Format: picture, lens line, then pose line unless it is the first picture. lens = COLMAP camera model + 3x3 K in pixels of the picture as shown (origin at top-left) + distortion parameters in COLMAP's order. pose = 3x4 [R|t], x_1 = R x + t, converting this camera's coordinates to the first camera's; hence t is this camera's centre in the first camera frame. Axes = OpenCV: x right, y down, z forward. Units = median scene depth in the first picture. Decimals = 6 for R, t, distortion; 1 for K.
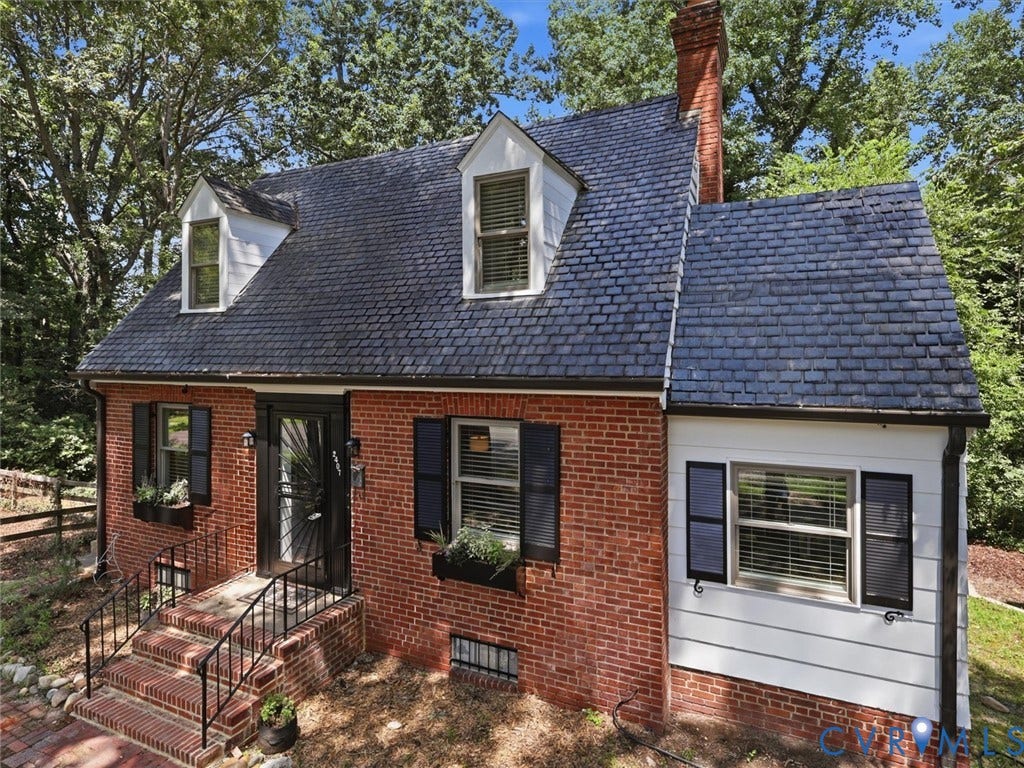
lens RADIAL K [[541.7, 0, 510.5], [0, 541.7, 377.5], [0, 0, 1]] dist [0.001444, 0.001191]
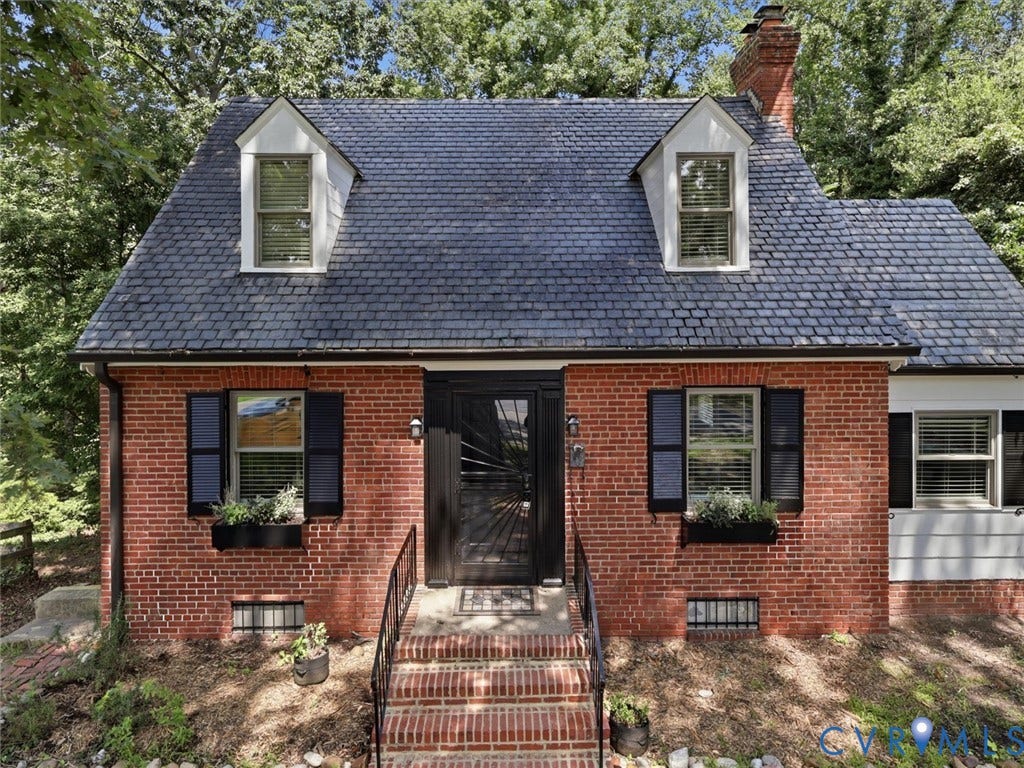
lens RADIAL K [[557.9, 0, 511.9], [0, 557.9, 352.3], [0, 0, 1]] dist [0.001393, 0.001733]
pose [[0.906693, -0.020806, 0.421278, -0.849825], [0.018363, 0.999783, 0.009855, -0.009498], [-0.421392, -0.001199, 0.906878, 0.184297]]
